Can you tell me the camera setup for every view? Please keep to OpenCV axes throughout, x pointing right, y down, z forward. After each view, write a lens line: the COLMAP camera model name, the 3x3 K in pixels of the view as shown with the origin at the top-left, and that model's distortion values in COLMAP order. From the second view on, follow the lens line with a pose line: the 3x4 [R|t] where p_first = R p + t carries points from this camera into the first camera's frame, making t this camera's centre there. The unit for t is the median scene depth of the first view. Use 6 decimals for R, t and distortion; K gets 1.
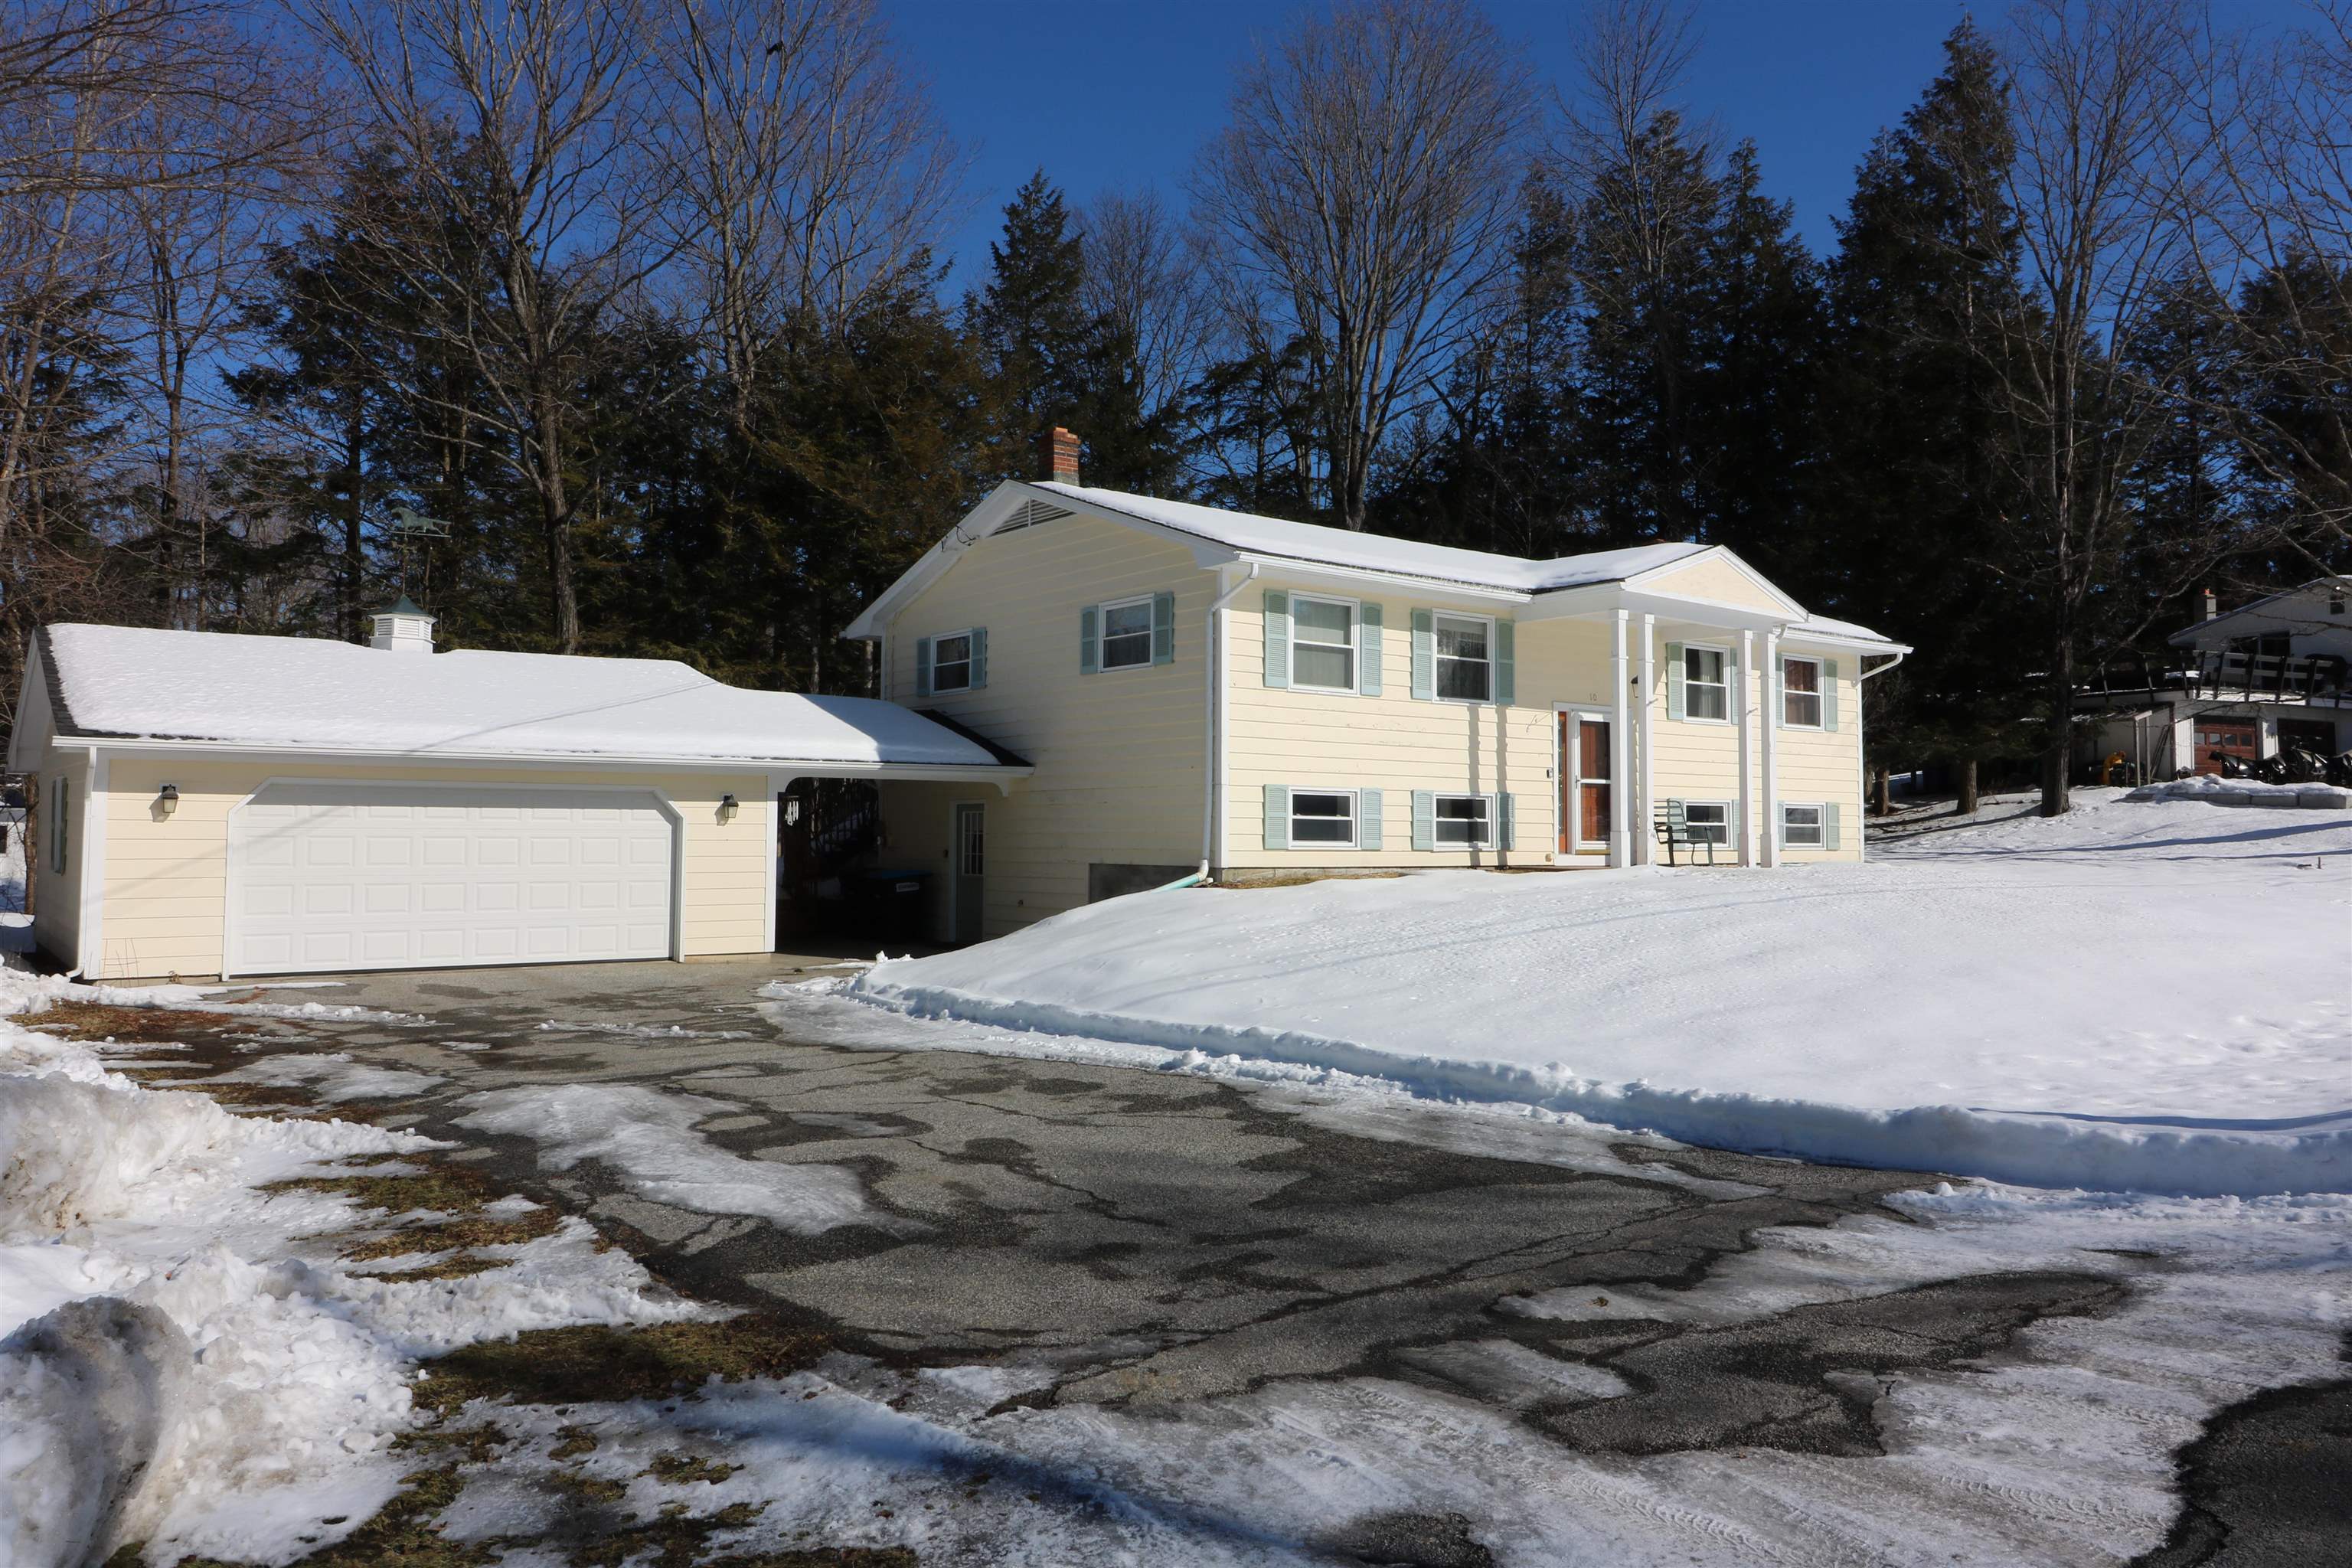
lens RADIAL K [[1821.8, 0, 1181.5], [0, 1821.8, 773.5], [0, 0, 1]] dist [0.010356, 0.005376]
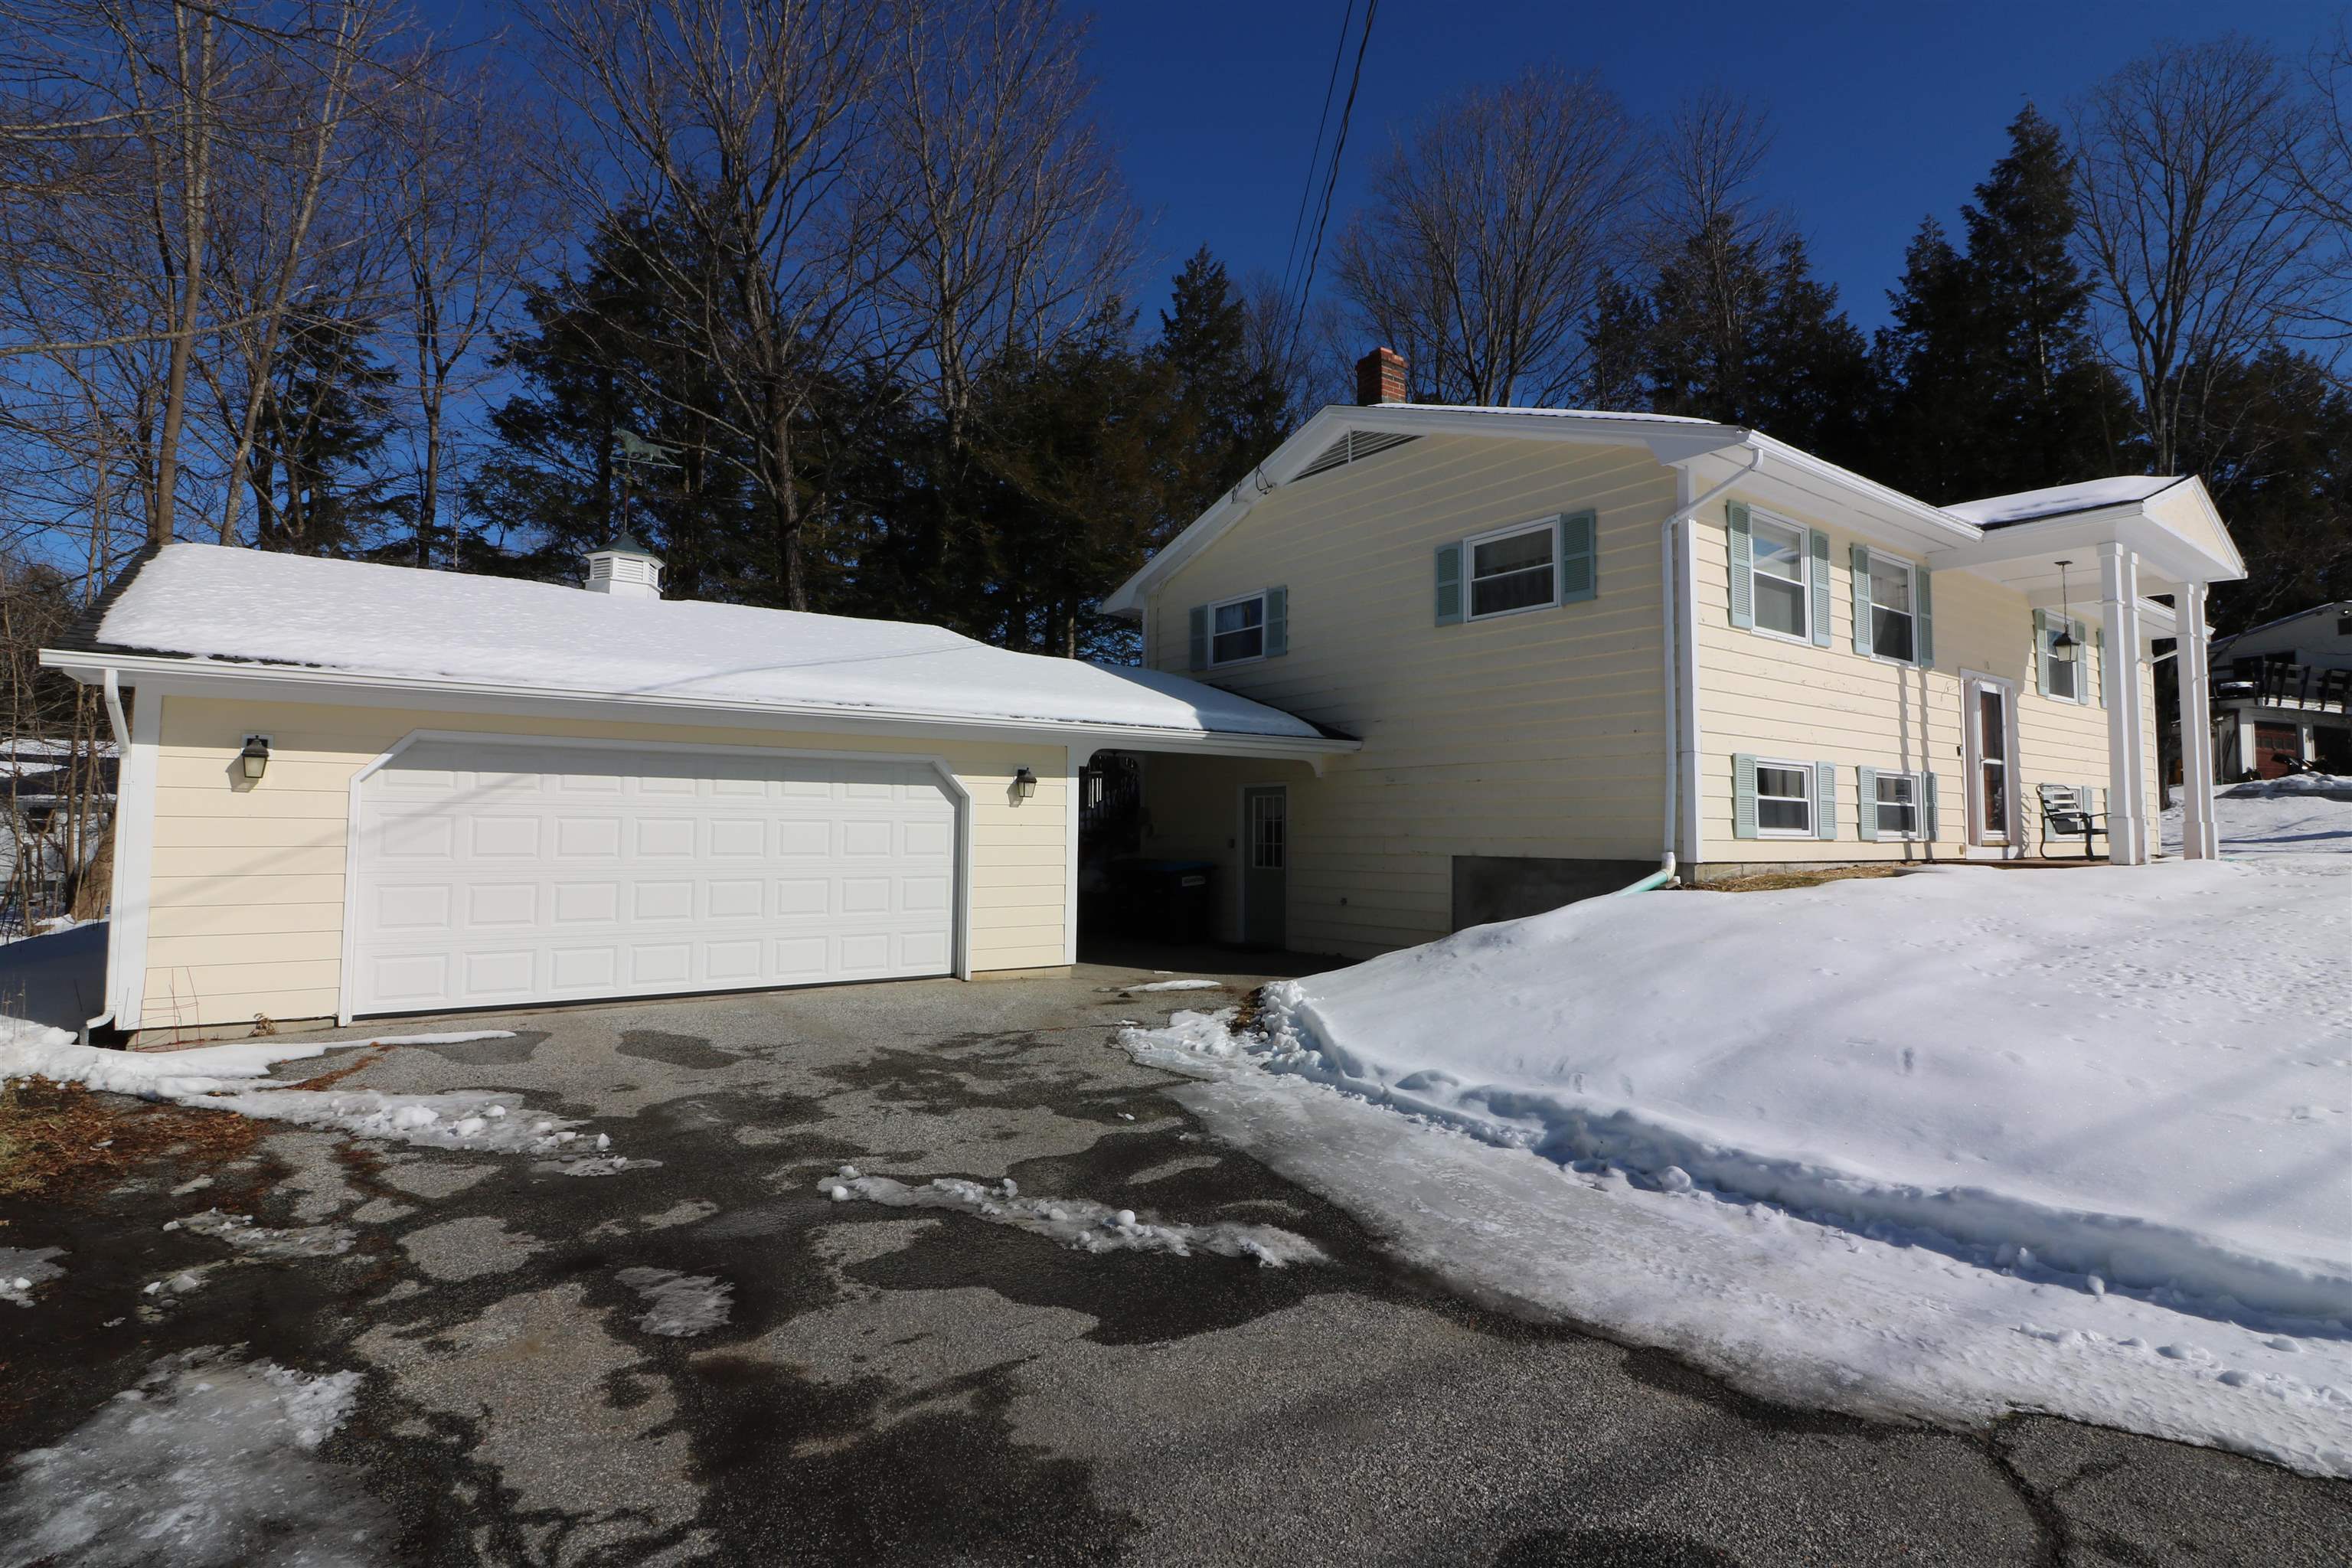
lens RADIAL K [[1250.5, 0, 1170.7], [0, 1250.5, 779.6], [0, 0, 1]] dist [-0.004853, -0.002329]
pose [[0.999837, 0.001768, -0.017951, -0.156706], [-0.001910, 0.999967, -0.007874, 0.018663], [0.017936, 0.007907, 0.999808, 0.409606]]
